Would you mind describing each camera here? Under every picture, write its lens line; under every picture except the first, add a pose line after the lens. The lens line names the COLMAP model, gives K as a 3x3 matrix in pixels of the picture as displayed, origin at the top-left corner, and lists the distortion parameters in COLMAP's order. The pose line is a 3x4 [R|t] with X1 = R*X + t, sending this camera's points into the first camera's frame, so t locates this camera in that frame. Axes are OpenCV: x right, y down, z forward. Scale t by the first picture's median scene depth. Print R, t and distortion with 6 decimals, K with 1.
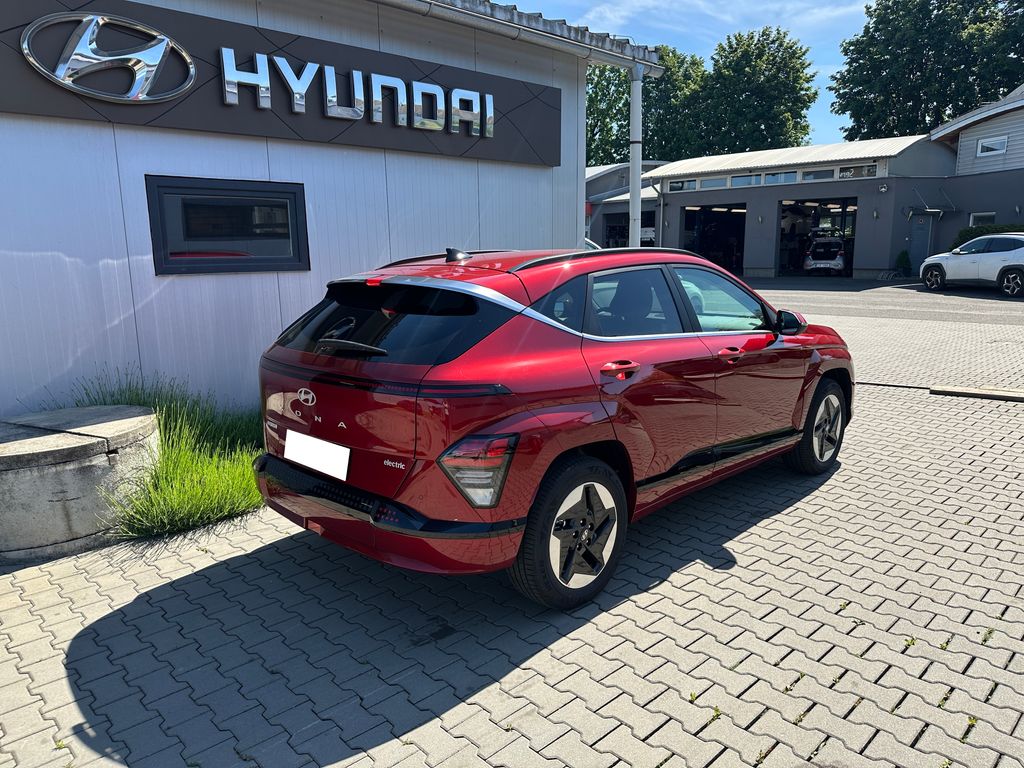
lens RADIAL K [[725.7, 0, 512.0], [0, 725.7, 384.0], [0, 0, 1]] dist [0.009480, -0.007526]
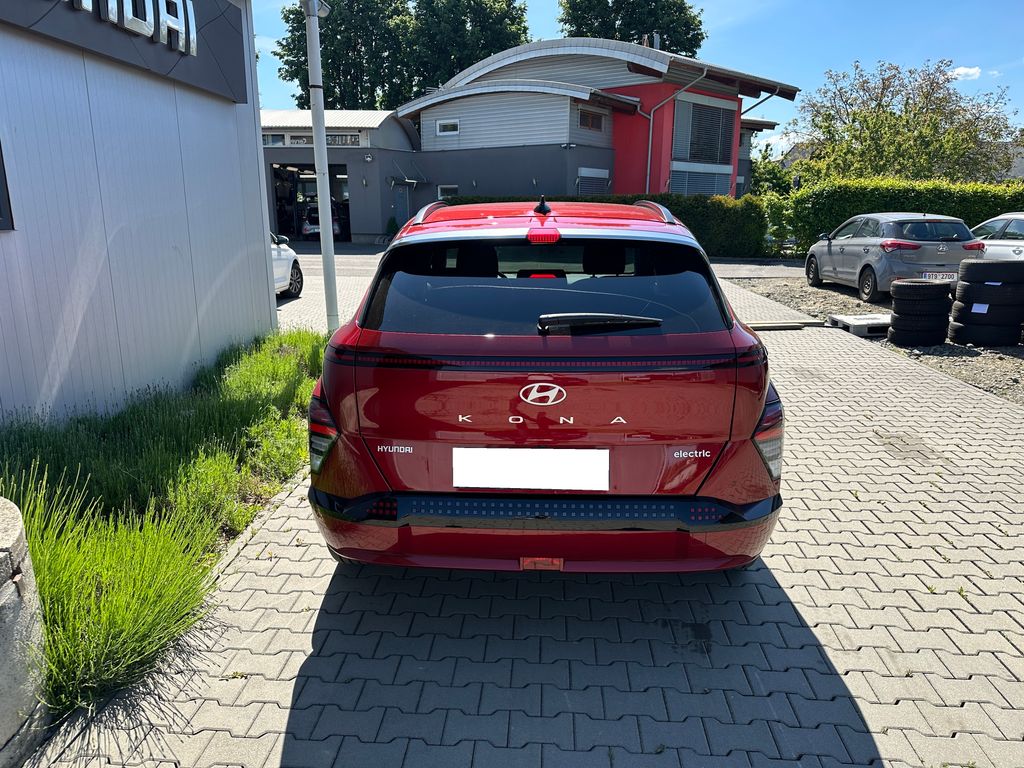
lens RADIAL K [[720.8, 0, 522.9], [0, 720.8, 388.3], [0, 0, 1]] dist [0.023517, -0.043821]
pose [[0.732926, -0.147386, 0.664151, -0.367673], [0.112623, 0.989066, 0.095205, -0.028165], [-0.670921, 0.005020, 0.741512, 0.222169]]
